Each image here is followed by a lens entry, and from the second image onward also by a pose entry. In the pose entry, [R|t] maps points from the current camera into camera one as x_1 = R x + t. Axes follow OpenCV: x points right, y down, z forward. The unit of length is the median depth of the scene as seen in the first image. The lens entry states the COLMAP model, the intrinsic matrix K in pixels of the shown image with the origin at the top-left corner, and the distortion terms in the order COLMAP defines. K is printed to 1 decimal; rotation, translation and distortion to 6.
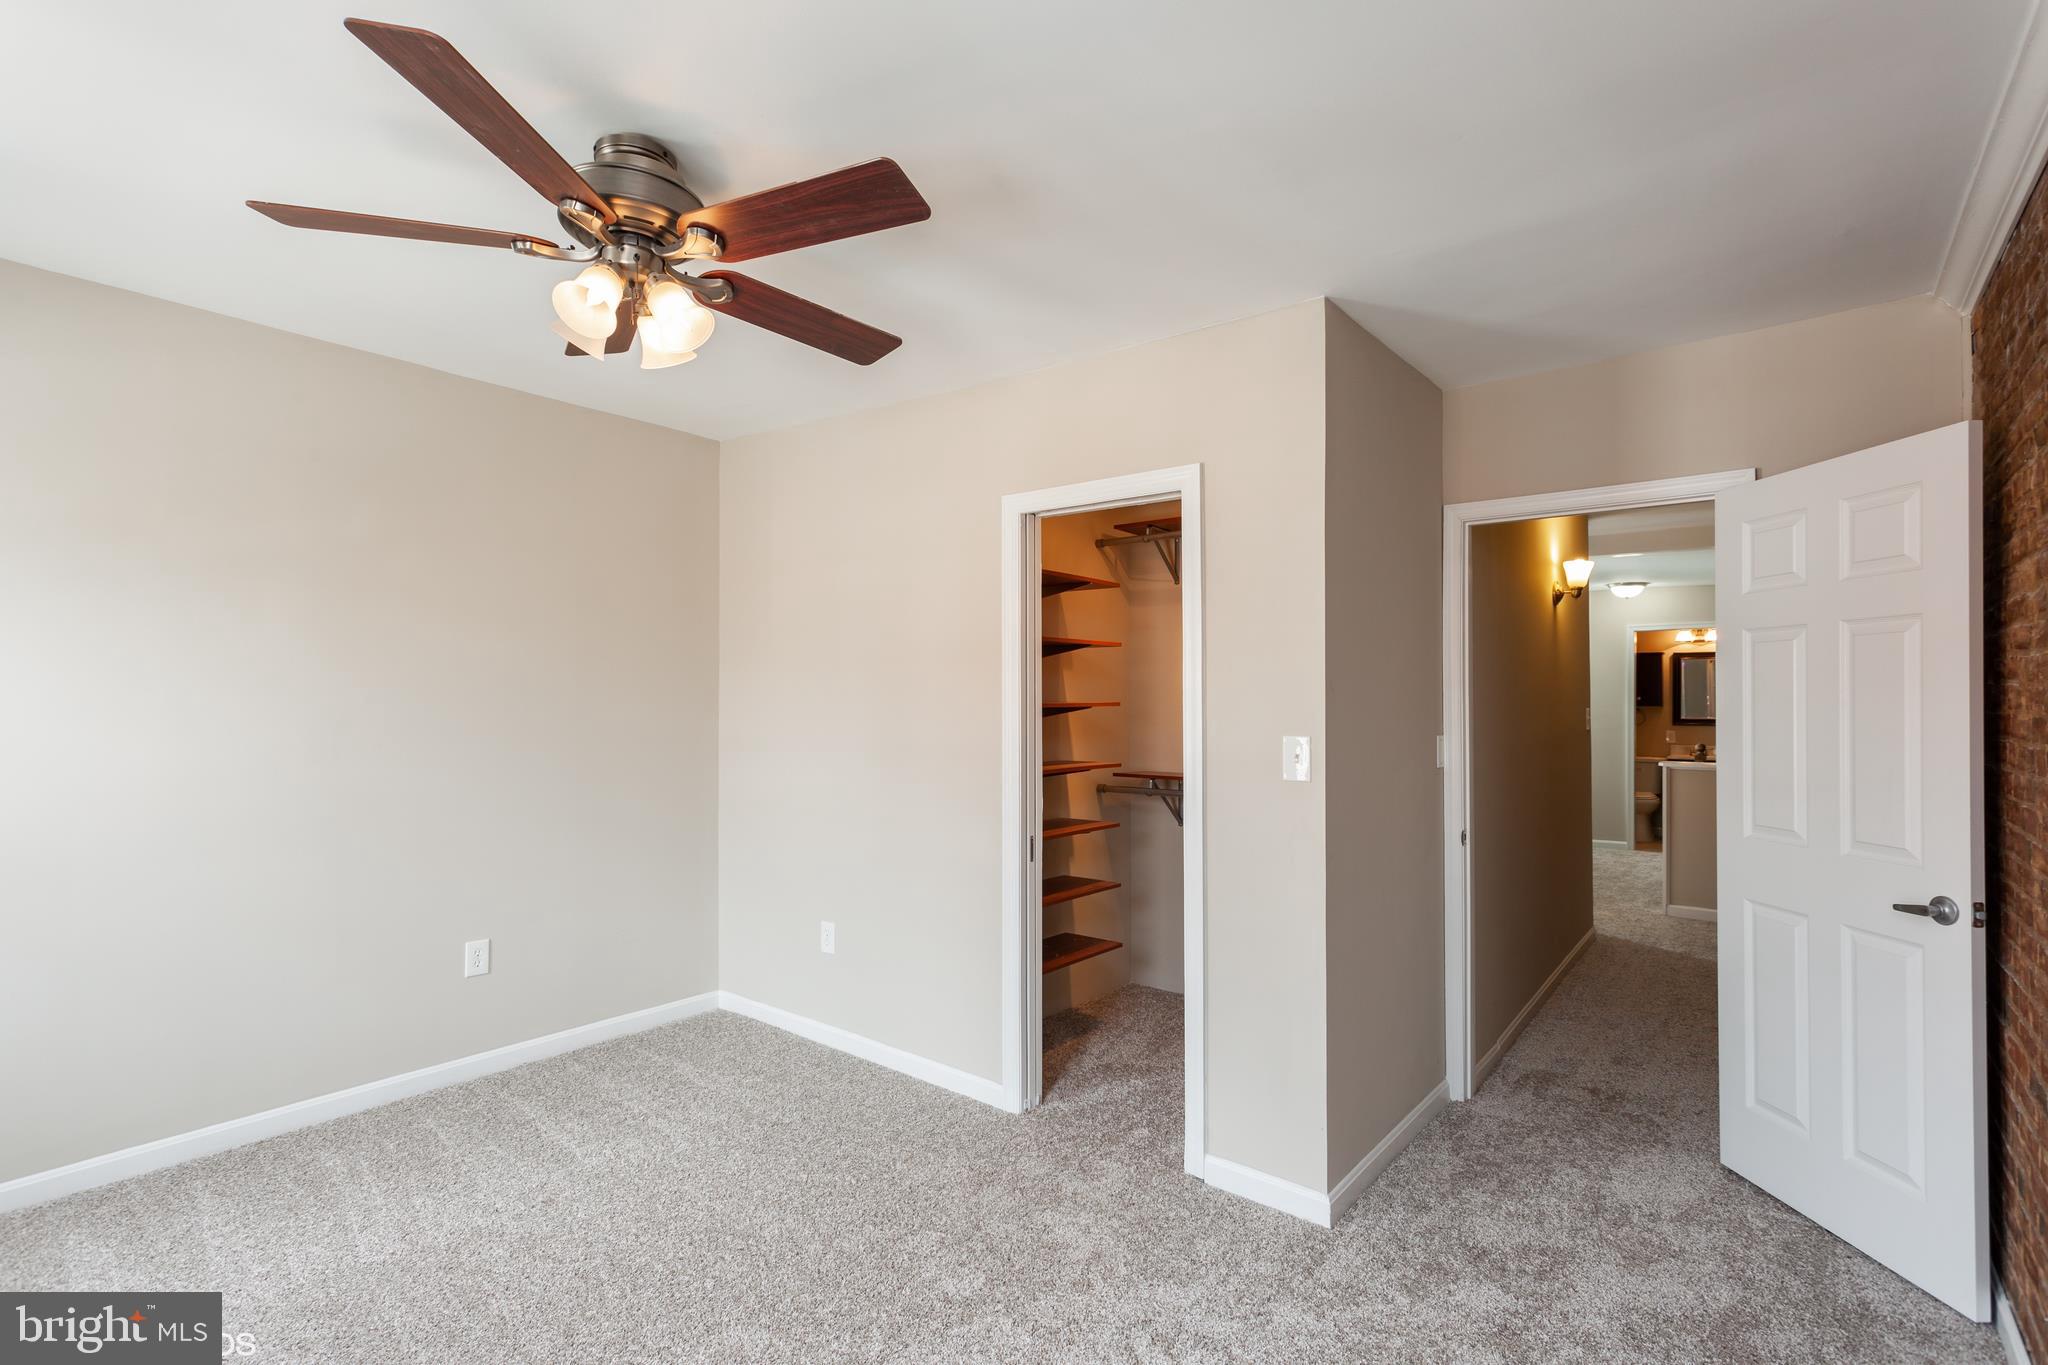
lens RADIAL K [[971.4, 0, 1022.5], [0, 971.4, 693.8], [0, 0, 1]] dist [0.000599, 0.000977]
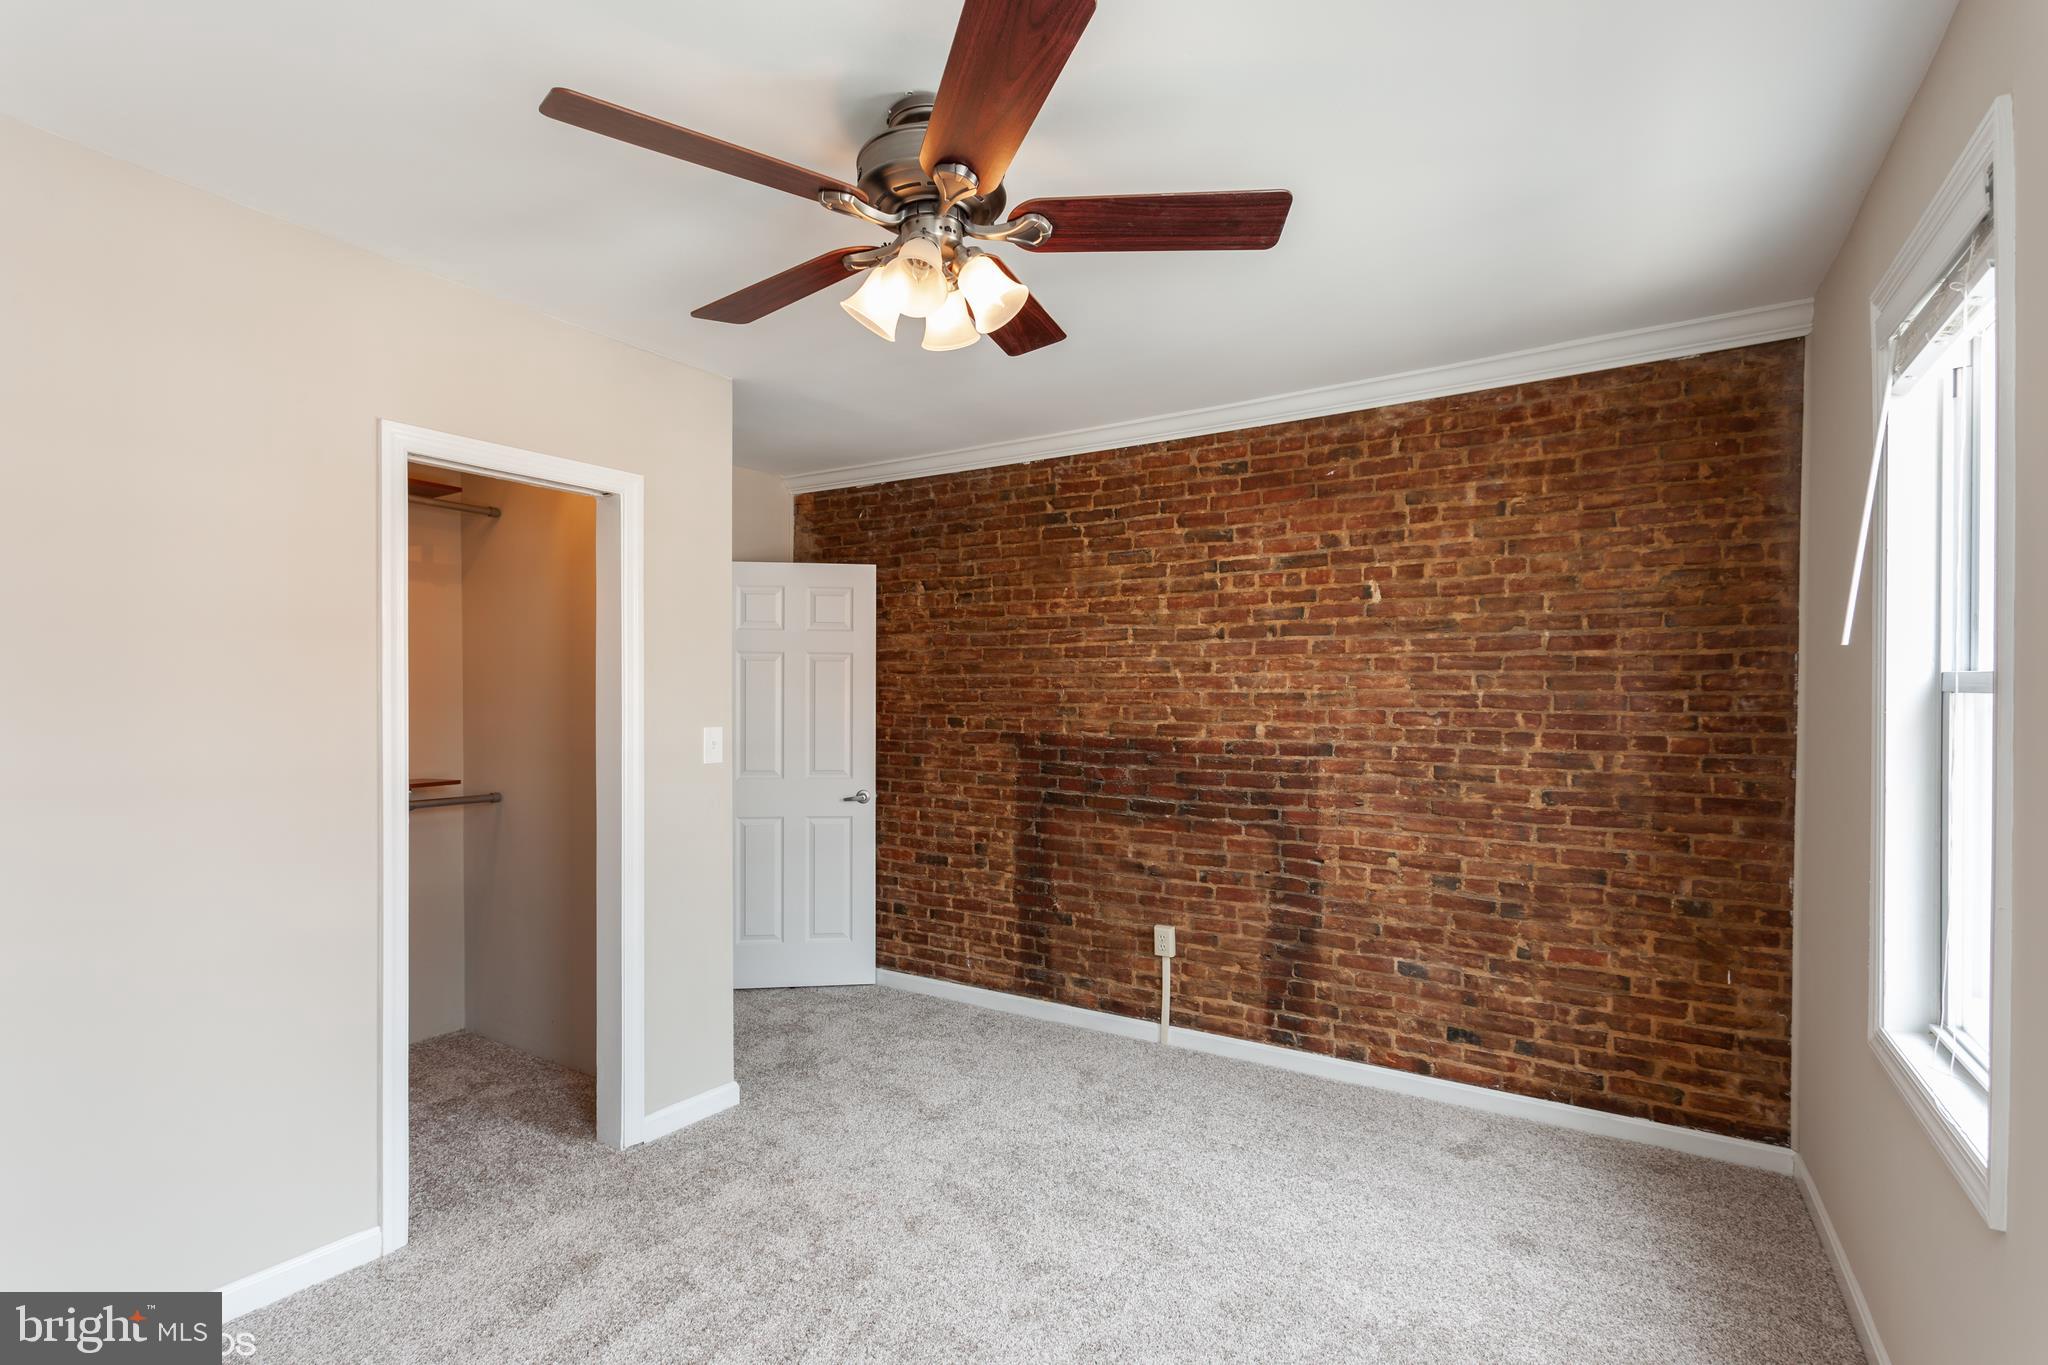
lens RADIAL K [[971.4, 0, 1017.0], [0, 971.4, 690.7], [0, 0, 1]] dist [0.000599, 0.000977]
pose [[-0.102475, -0.000661, 0.994735, -1.000722], [-0.012565, 0.999921, -0.000630, -0.007944], [-0.994656, -0.012564, -0.102476, 0.757659]]
